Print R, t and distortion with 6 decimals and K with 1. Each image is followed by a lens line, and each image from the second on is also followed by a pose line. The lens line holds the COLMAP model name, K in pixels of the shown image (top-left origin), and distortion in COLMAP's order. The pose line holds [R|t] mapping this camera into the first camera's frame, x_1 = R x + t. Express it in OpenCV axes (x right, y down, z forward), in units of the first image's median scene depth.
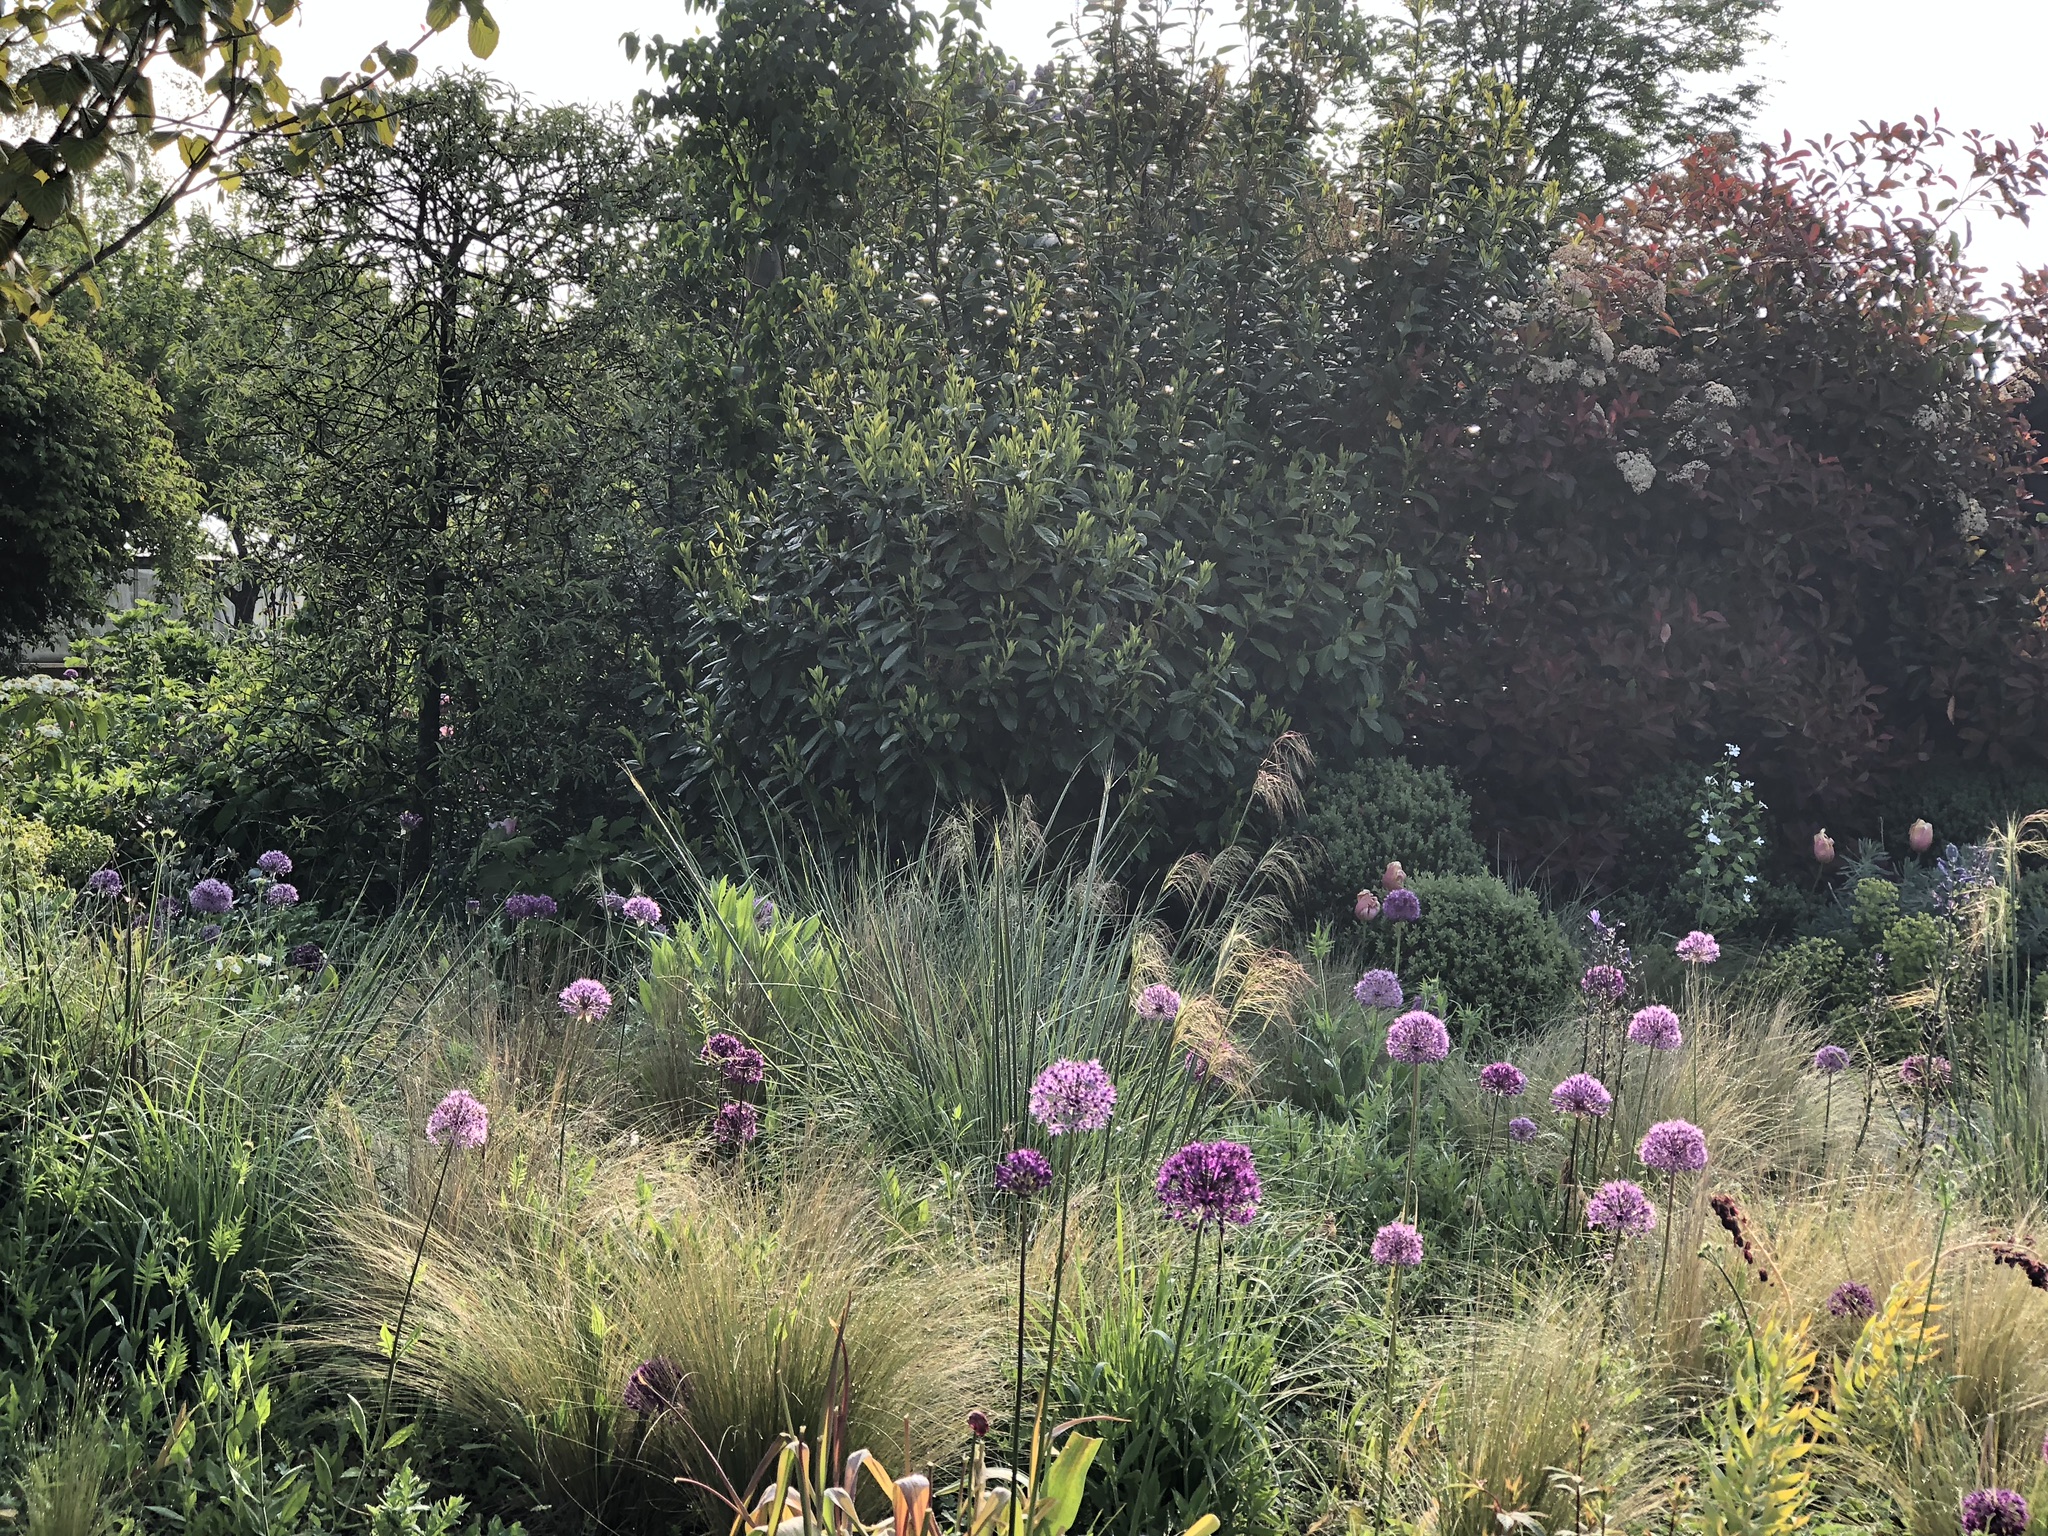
lens RADIAL K [[3371.0, 0, 1023.2], [0, 3371.0, 768.7], [0, 0, 1]] dist [0.031195, 0.000000]
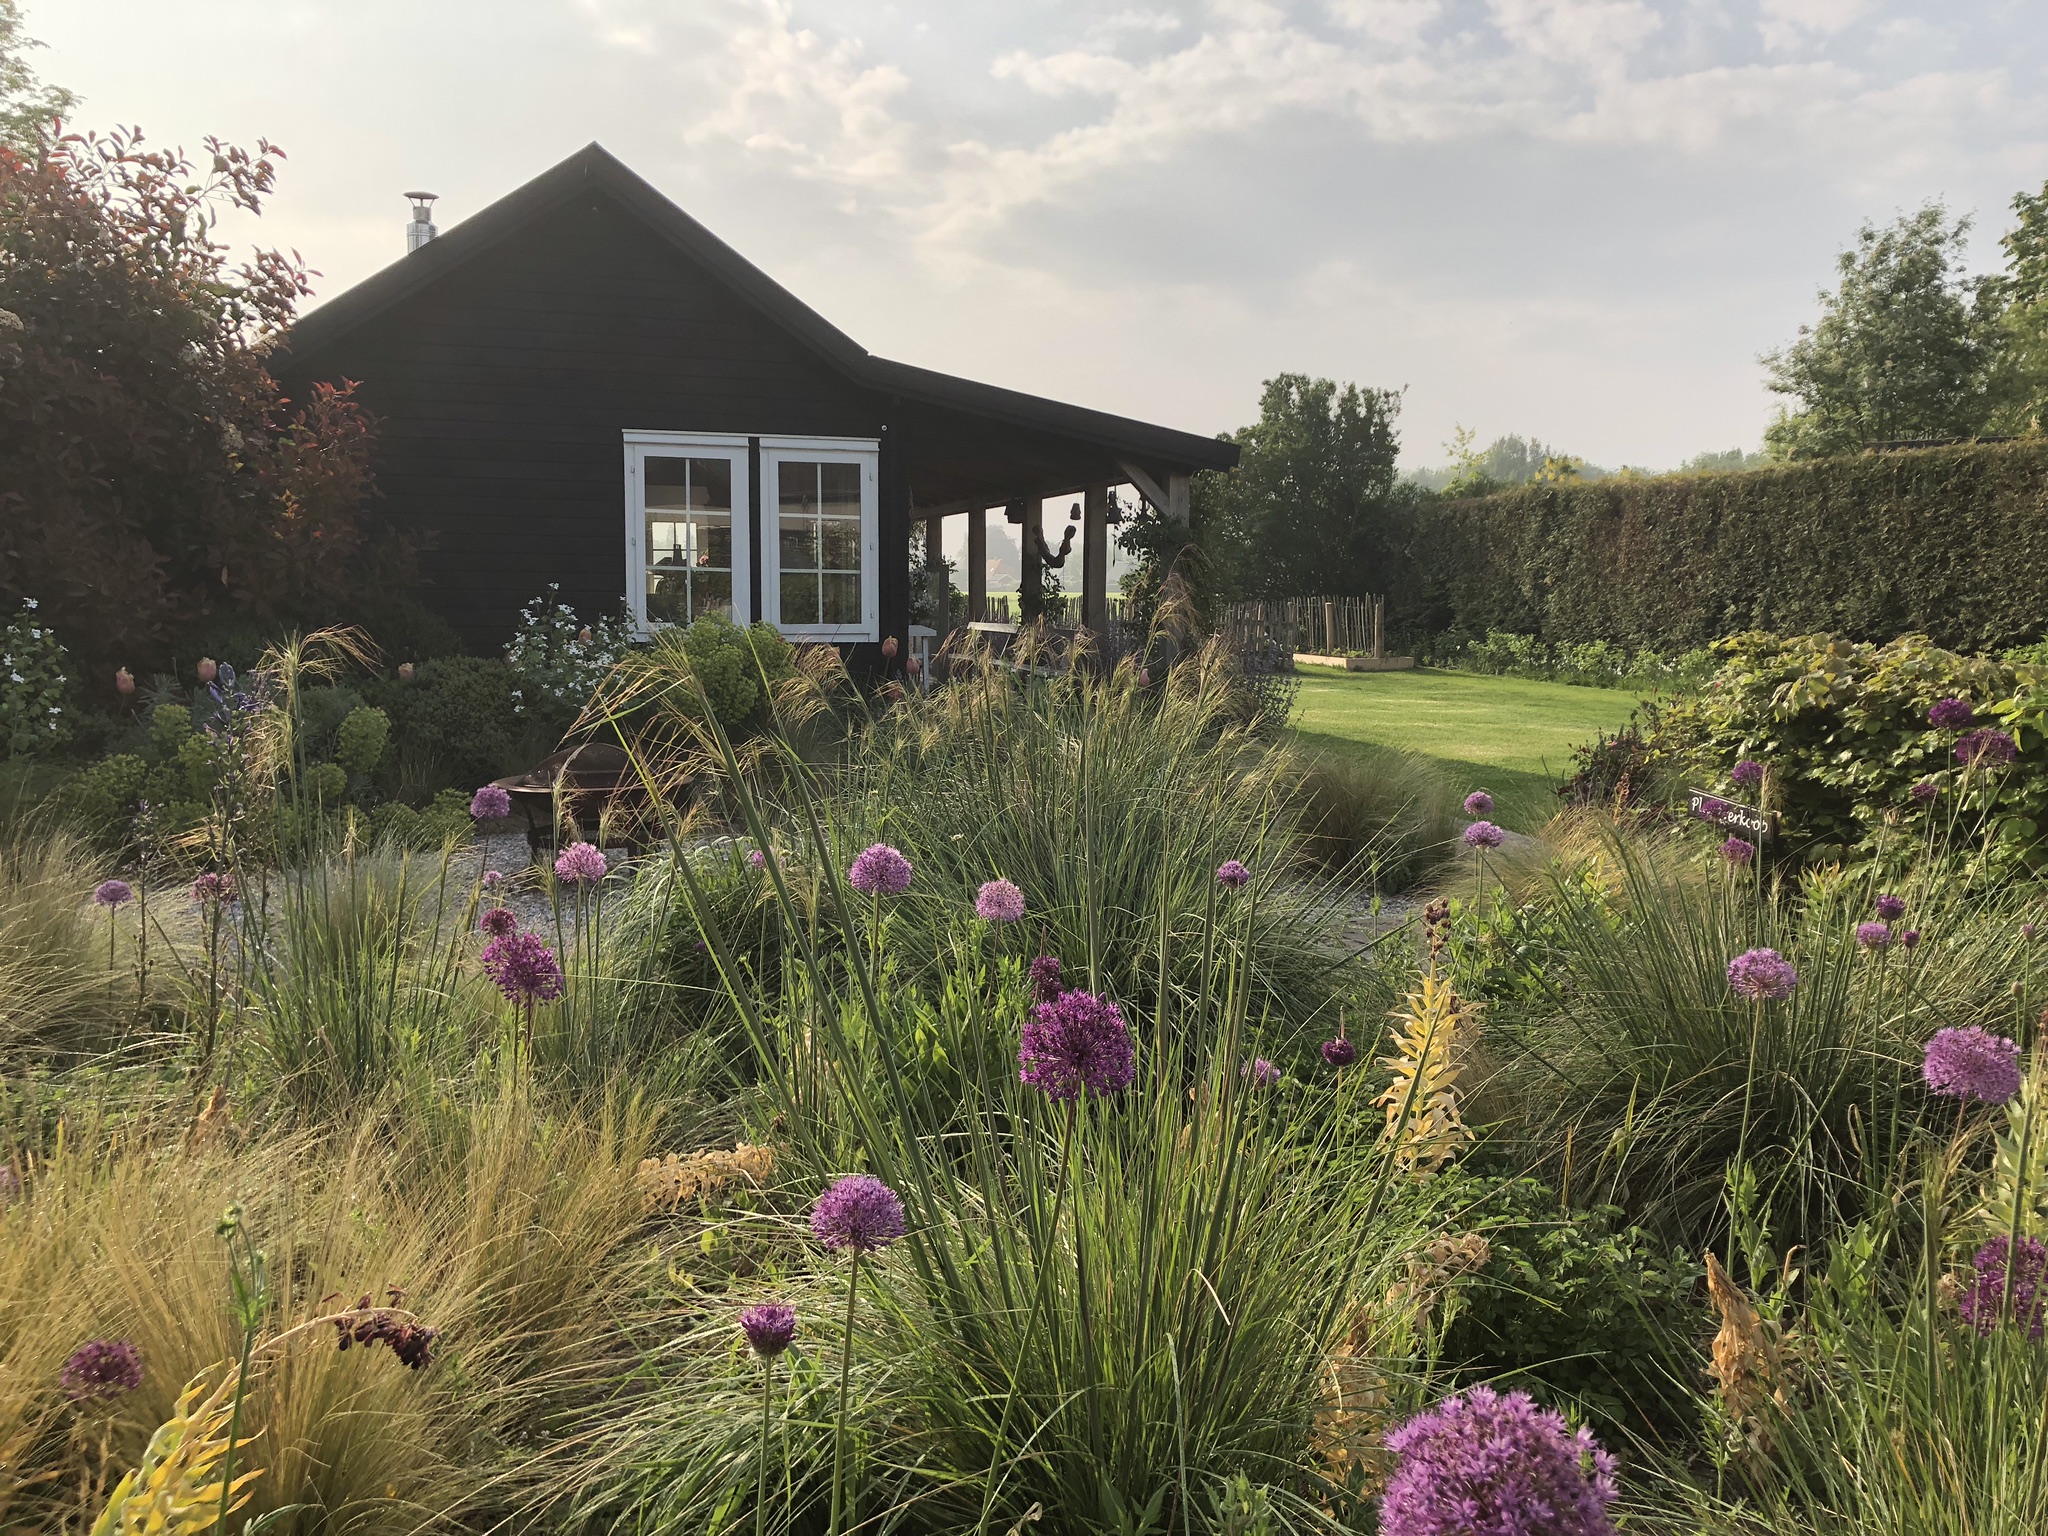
lens RADIAL K [[1674.9, 0, 1023.1], [0, 1674.9, 771.3], [0, 0, 1]] dist [-0.012172, 0.017057]
pose [[0.758766, -0.079564, 0.646485, 0.079898], [0.027268, 0.995522, 0.090516, 0.008697], [-0.650792, -0.051052, 0.757538, 0.286782]]
